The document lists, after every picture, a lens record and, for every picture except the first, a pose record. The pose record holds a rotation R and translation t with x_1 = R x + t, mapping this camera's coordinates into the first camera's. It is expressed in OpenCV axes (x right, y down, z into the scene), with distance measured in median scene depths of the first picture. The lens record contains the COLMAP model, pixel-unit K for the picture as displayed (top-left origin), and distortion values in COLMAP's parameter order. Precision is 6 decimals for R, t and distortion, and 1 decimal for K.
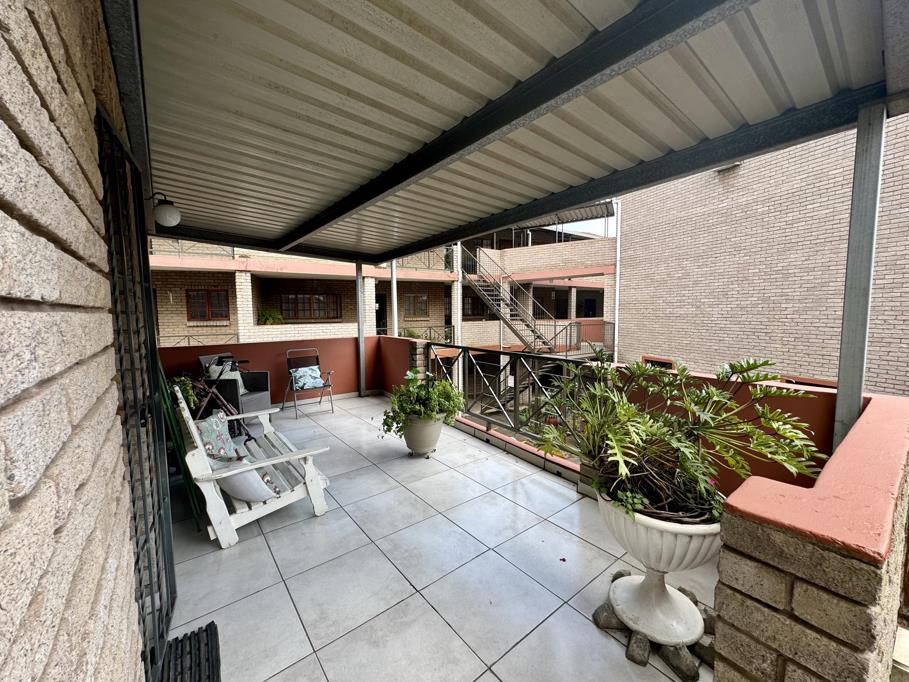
lens RADIAL K [[361.8, 0, 453.3], [0, 361.8, 340.7], [0, 0, 1]] dist [-0.002018, 0.000140]
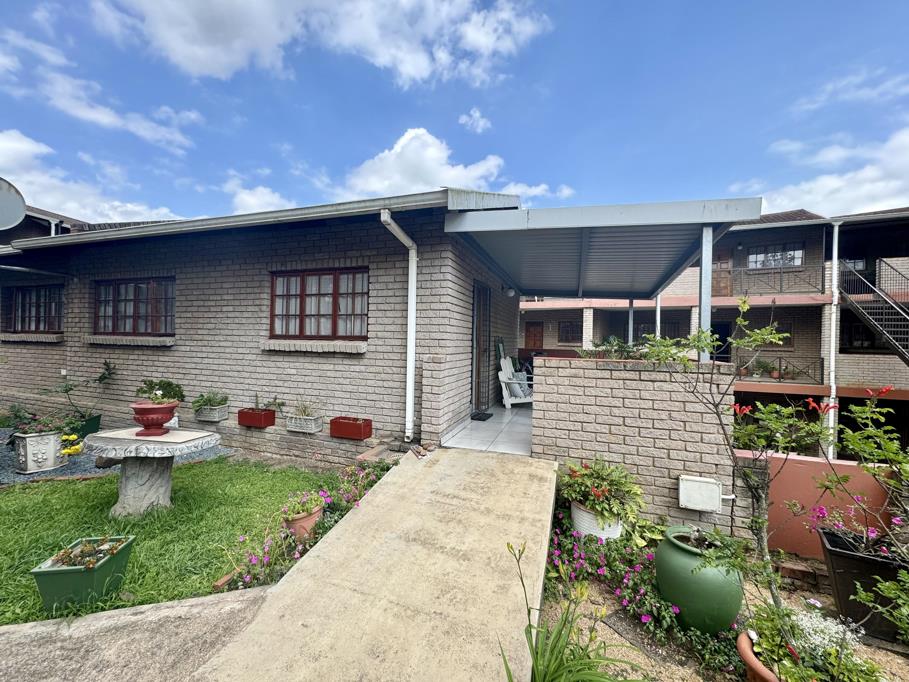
lens RADIAL K [[361.8, 0, 453.3], [0, 361.8, 340.7], [0, 0, 1]] dist [-0.002018, 0.000140]
pose [[0.535795, 0.019494, -0.844123, 0.344527], [-0.096079, 0.994647, -0.038015, 0.044135], [0.838864, 0.101471, 0.534800, -0.206848]]
